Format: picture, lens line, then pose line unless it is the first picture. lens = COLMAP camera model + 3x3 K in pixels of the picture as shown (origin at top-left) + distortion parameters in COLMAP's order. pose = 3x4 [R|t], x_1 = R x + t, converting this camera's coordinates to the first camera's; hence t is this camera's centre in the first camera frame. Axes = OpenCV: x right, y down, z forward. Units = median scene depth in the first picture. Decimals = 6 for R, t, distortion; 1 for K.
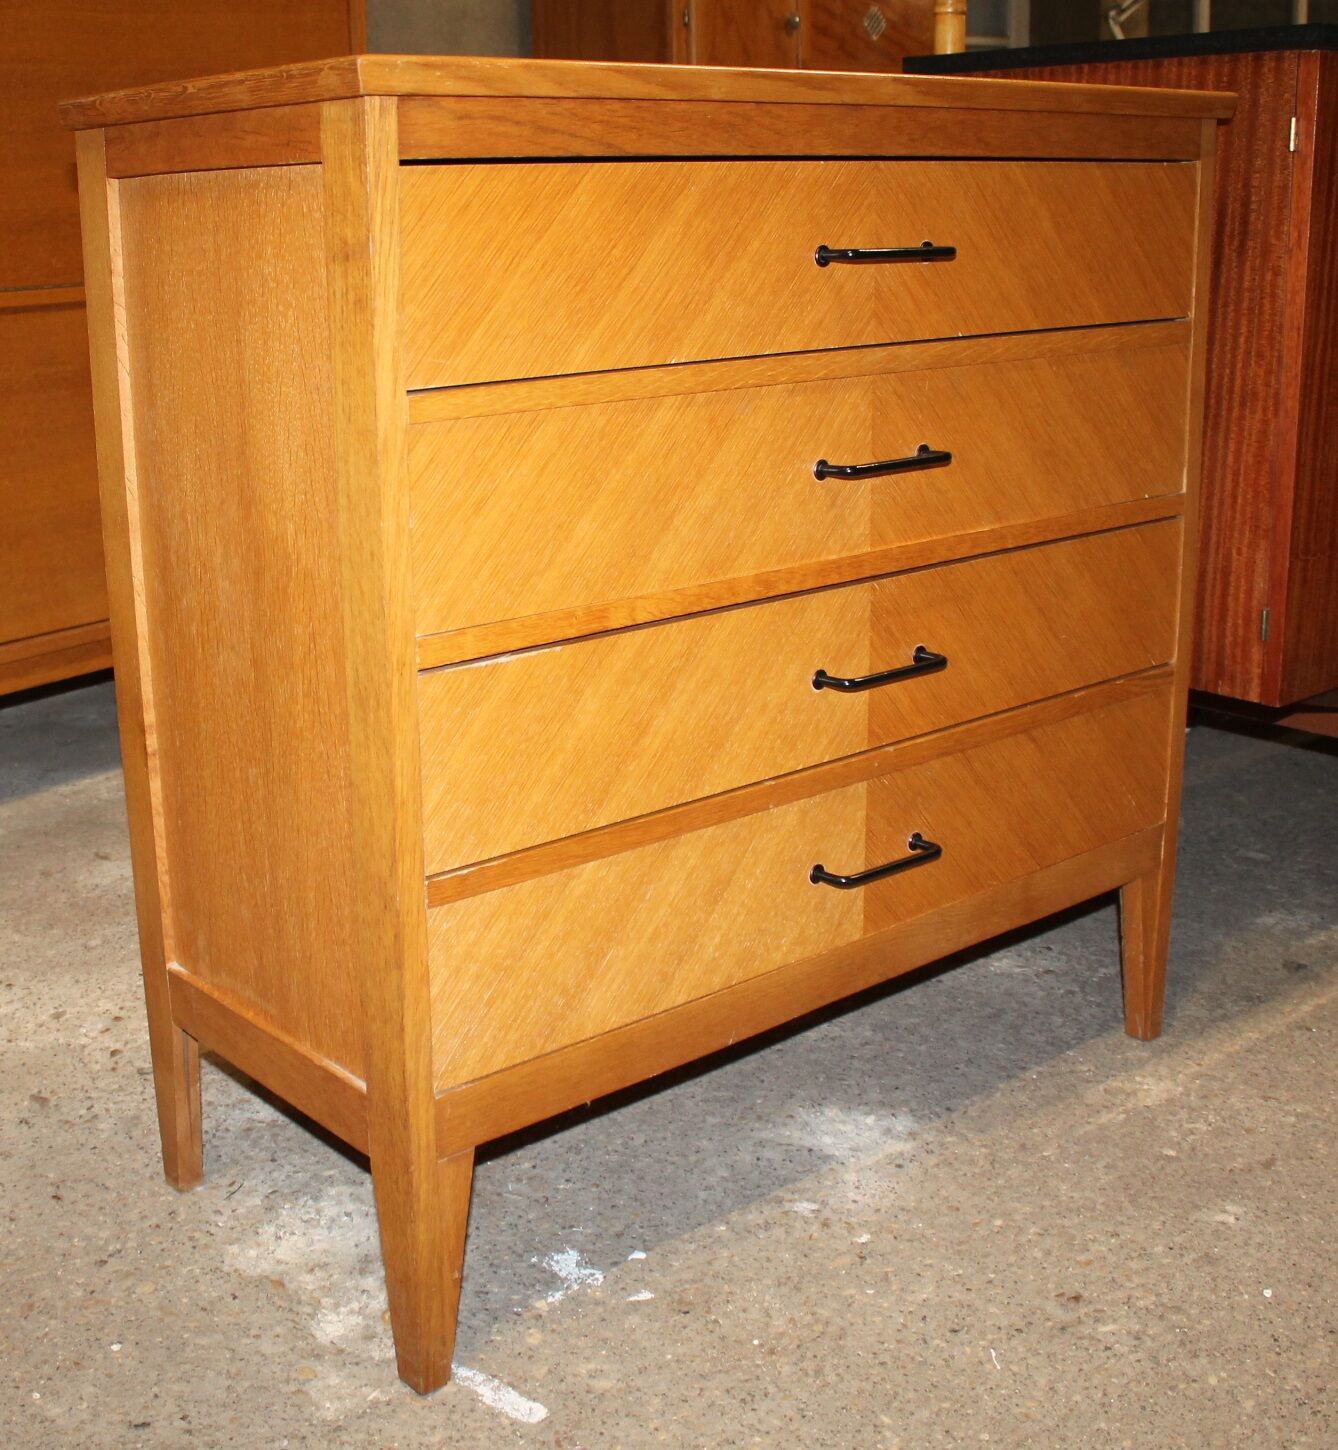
lens RADIAL K [[1946.0, 0, 669.0], [0, 1946.0, 725.0], [0, 0, 1]] dist [-0.150668, 0.083902]
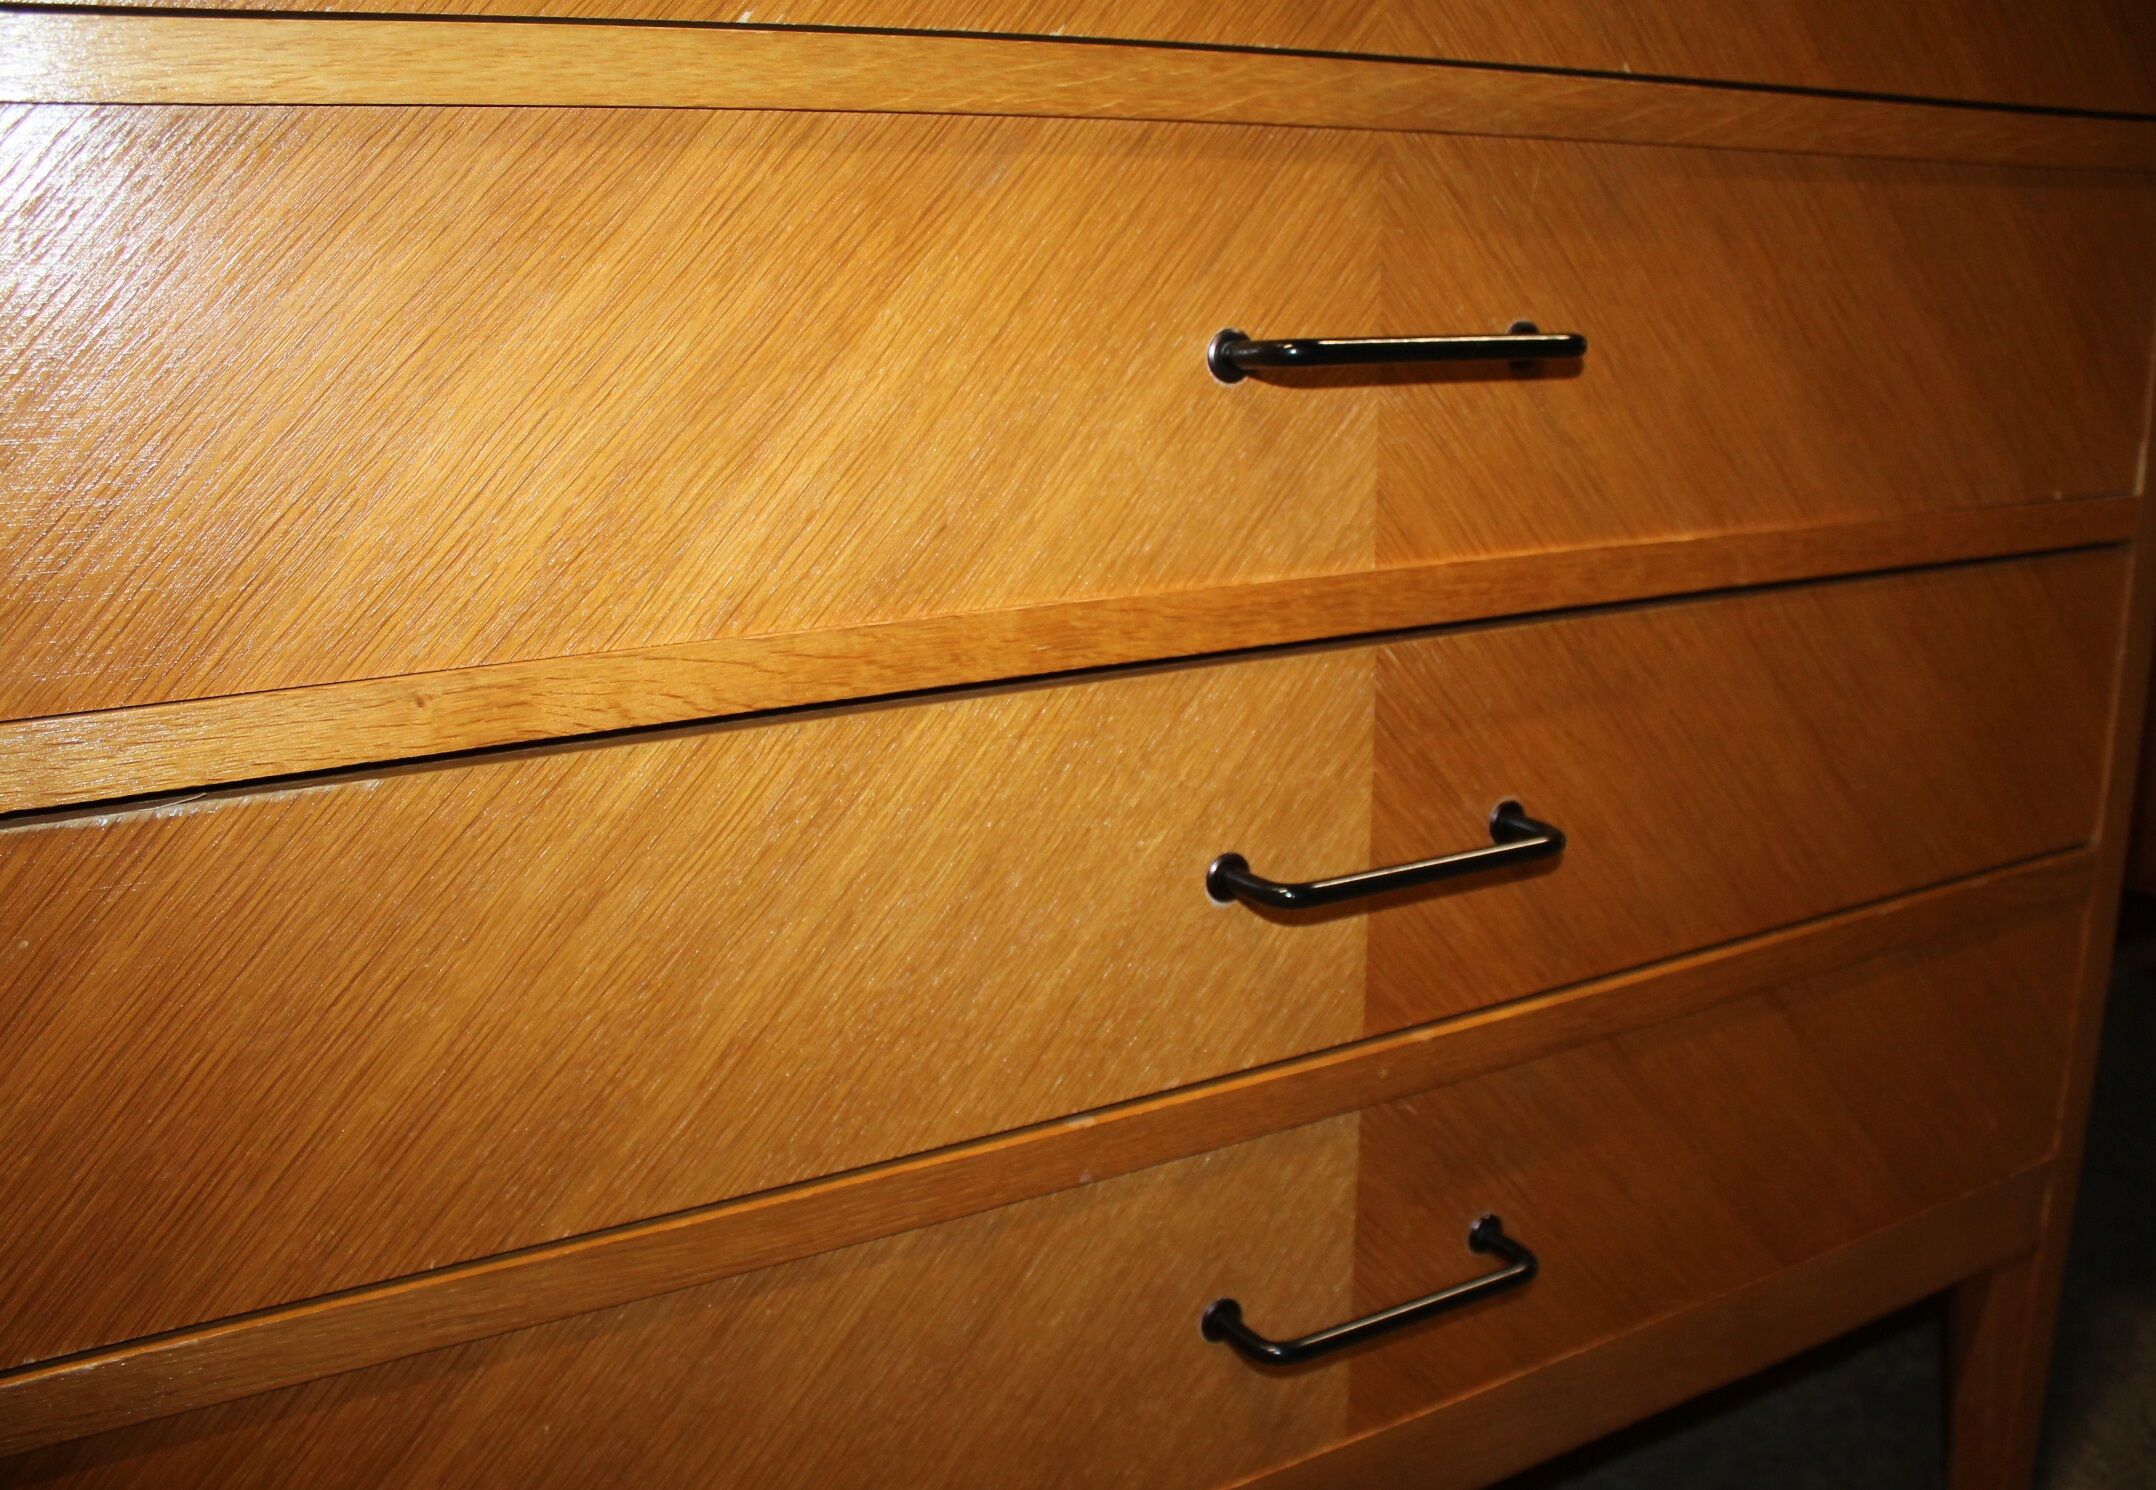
lens RADIAL K [[1891.7, 0, 1078.0], [0, 1891.7, 745.0], [0, 0, 1]] dist [-0.172041, 0.147643]
pose [[0.976244, 0.050914, -0.210607, 0.125538], [-0.056147, 0.998243, -0.018936, -0.040698], [0.209273, 0.030311, 0.977387, 0.586344]]
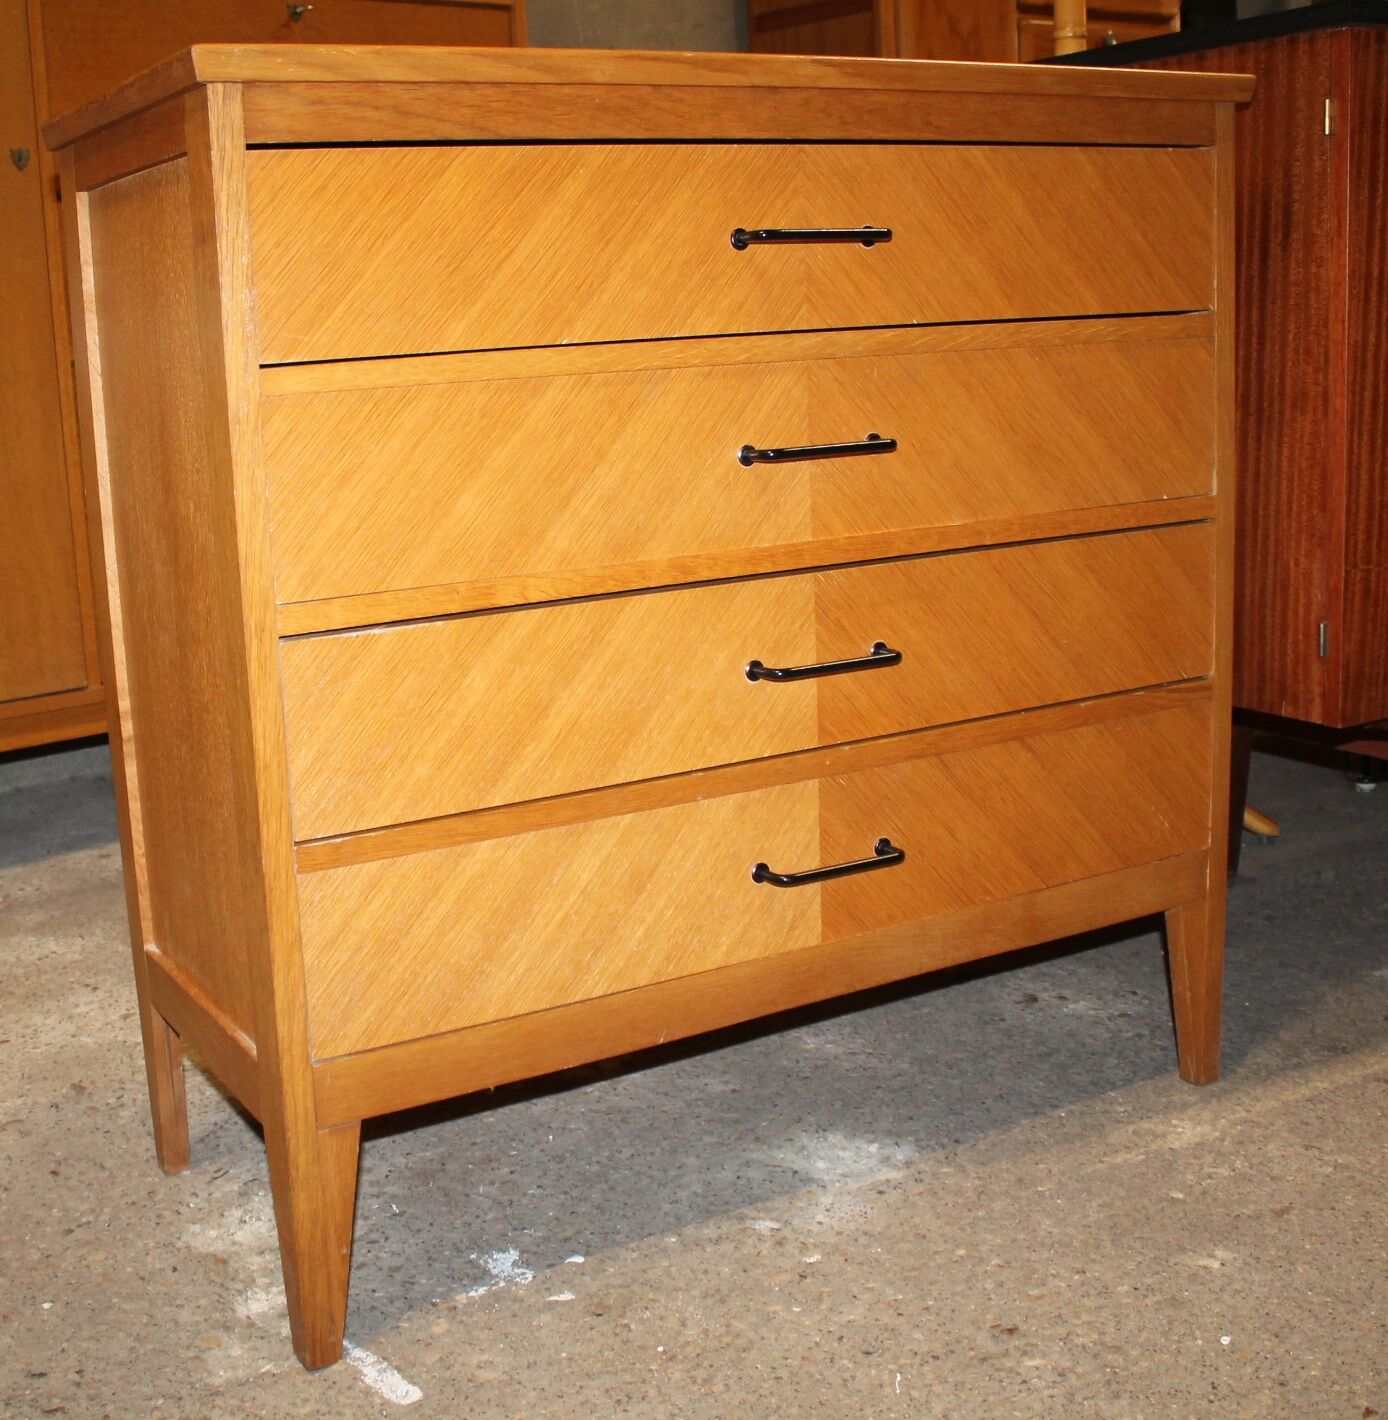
lens RADIAL K [[1961.3, 0, 665.4], [0, 1961.3, 700.1], [0, 0, 1]] dist [-0.149422, 0.077935]
pose [[0.980840, 0.008295, -0.194639, 0.219618], [-0.021115, 0.997734, -0.063880, 0.053957], [0.193668, 0.066766, 0.978793, 0.024144]]
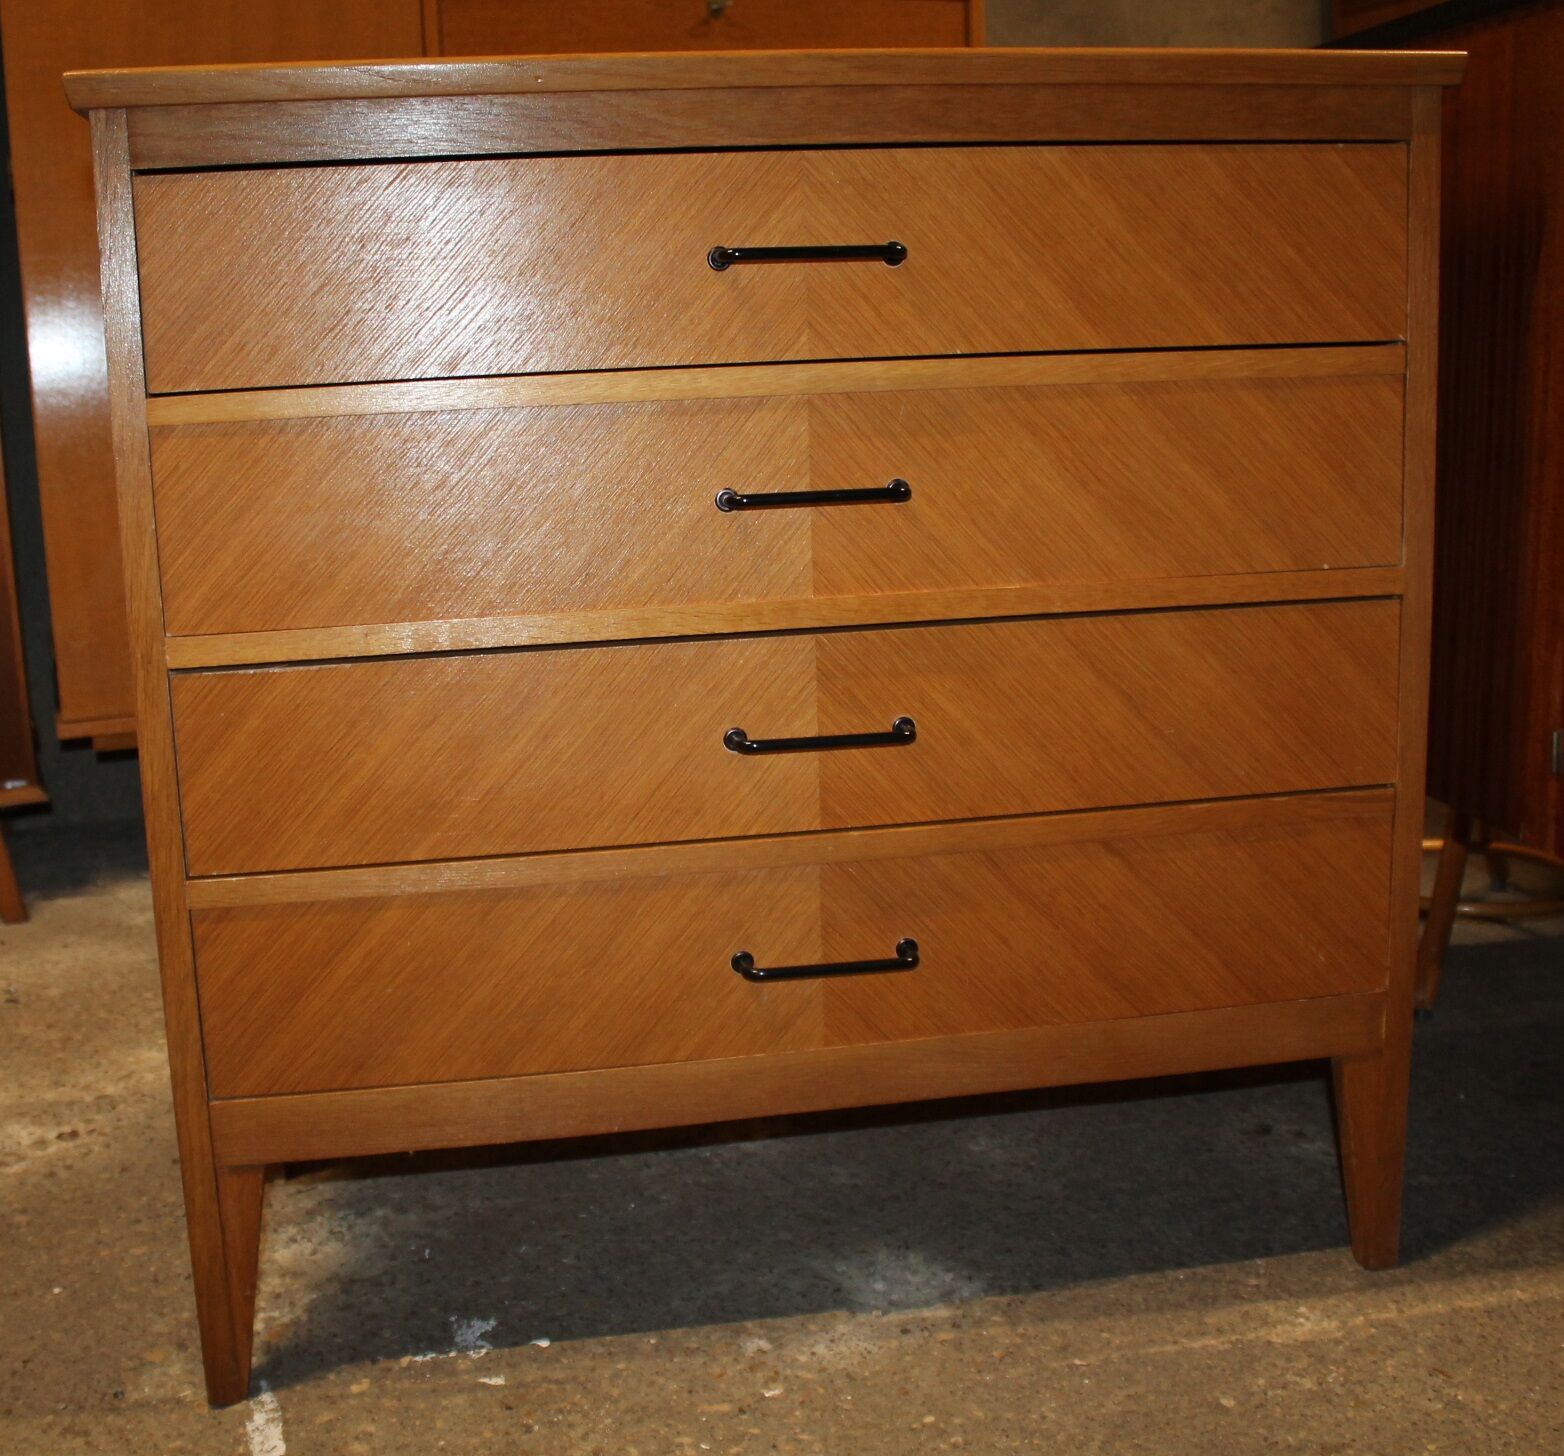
lens RADIAL K [[1967.5, 0, 784.5], [0, 1967.5, 714.7], [0, 0, 1]] dist [-0.153526, 0.090917]
pose [[0.851143, 0.087354, -0.517614, 0.541284], [-0.118517, 0.992575, -0.027376, -0.012246], [0.511379, 0.084647, 0.855176, 0.241311]]
